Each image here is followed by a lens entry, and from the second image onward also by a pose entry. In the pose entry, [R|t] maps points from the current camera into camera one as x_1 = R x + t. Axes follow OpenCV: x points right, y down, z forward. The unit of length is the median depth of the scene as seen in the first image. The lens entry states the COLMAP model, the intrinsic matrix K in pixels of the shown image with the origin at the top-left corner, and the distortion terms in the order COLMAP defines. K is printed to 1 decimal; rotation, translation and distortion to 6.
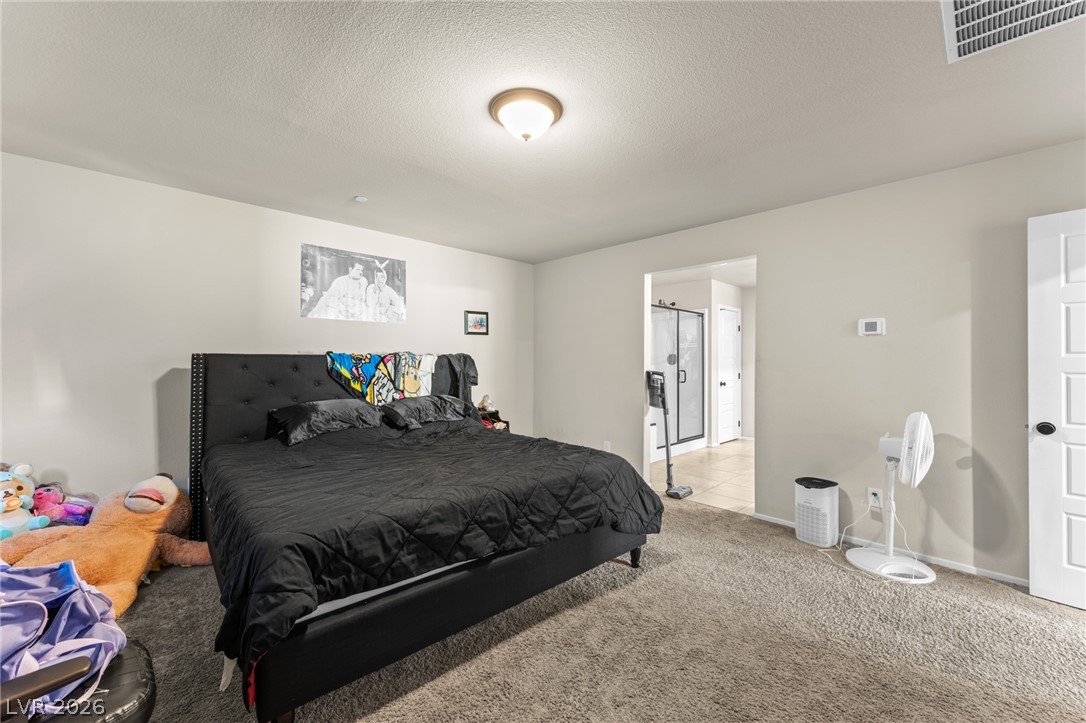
lens RADIAL K [[435.4, 0, 540.0], [0, 435.4, 354.2], [0, 0, 1]] dist [0.002477, -0.000026]
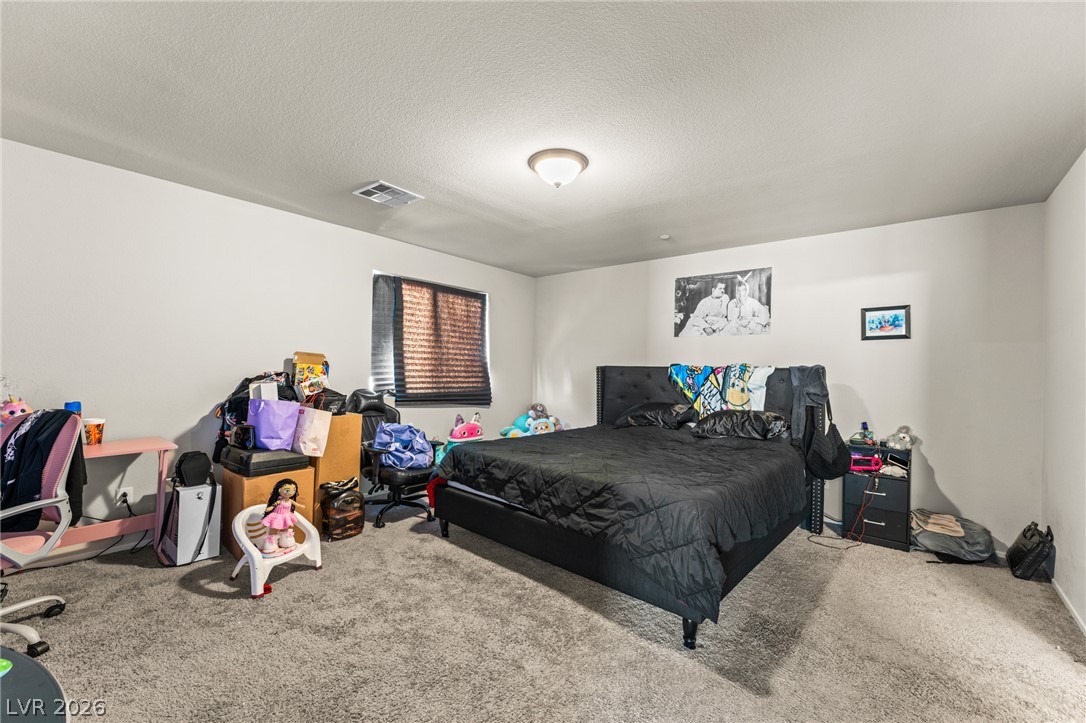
lens RADIAL K [[435.4, 0, 541.4], [0, 435.4, 370.7], [0, 0, 1]] dist [0.002477, -0.000026]
pose [[0.121409, 0.002661, -0.992599, 0.633495], [-0.006347, 0.999978, 0.001905, 0.011691], [0.992582, 0.006068, 0.121423, 0.446351]]
